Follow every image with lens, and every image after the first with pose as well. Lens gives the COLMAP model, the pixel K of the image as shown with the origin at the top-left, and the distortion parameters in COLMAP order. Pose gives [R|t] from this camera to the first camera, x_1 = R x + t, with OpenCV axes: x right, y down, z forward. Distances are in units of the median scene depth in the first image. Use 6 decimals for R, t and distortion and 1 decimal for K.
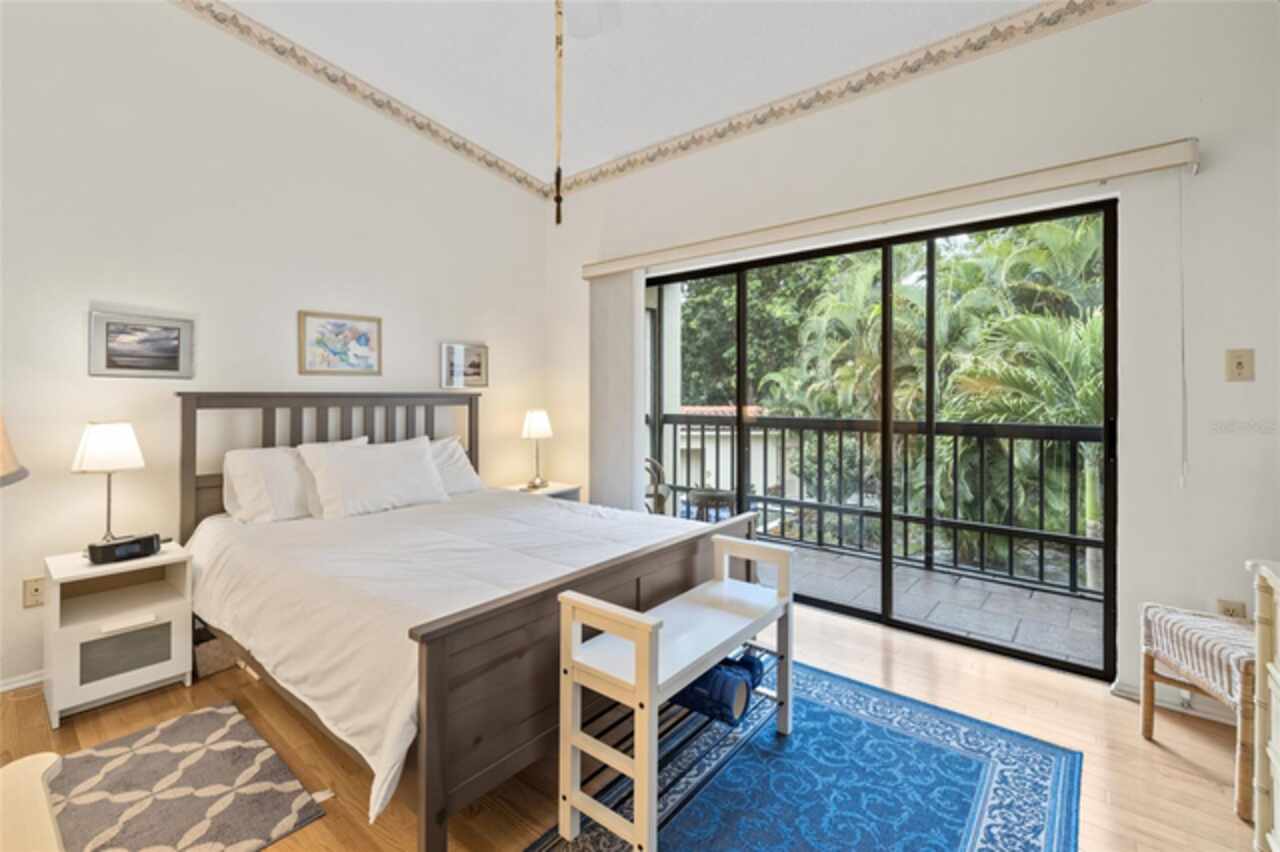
lens RADIAL K [[555.4, 0, 640.5], [0, 555.4, 394.8], [0, 0, 1]] dist [-0.000007, -0.000051]
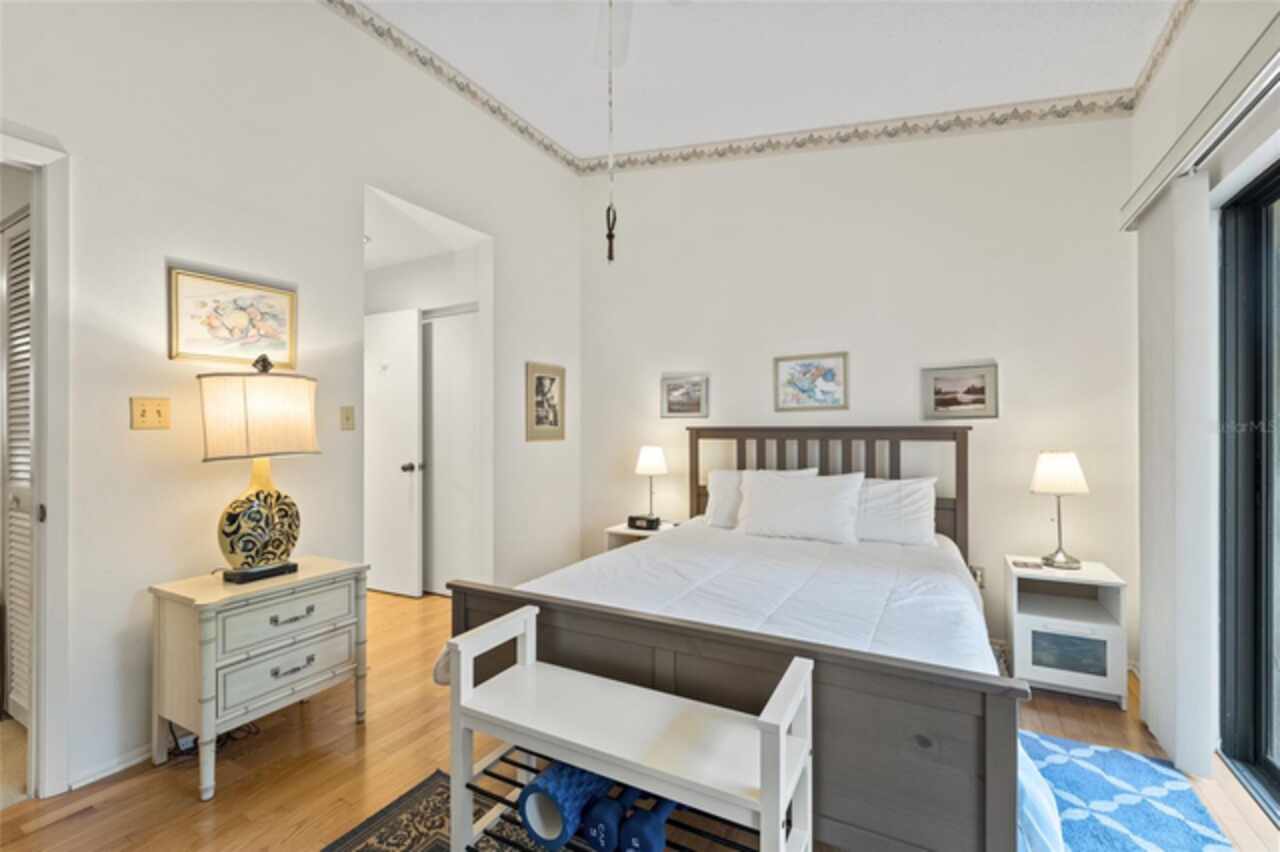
lens RADIAL K [[550.2, 0, 640.0], [0, 550.2, 426.0], [0, 0, 1]] dist [0.000725, 0.000041]
pose [[0.175741, -0.006018, -0.984418, 0.478387], [0.002166, 0.999981, -0.005727, 0.000337], [0.984434, -0.001126, 0.175751, 0.497446]]
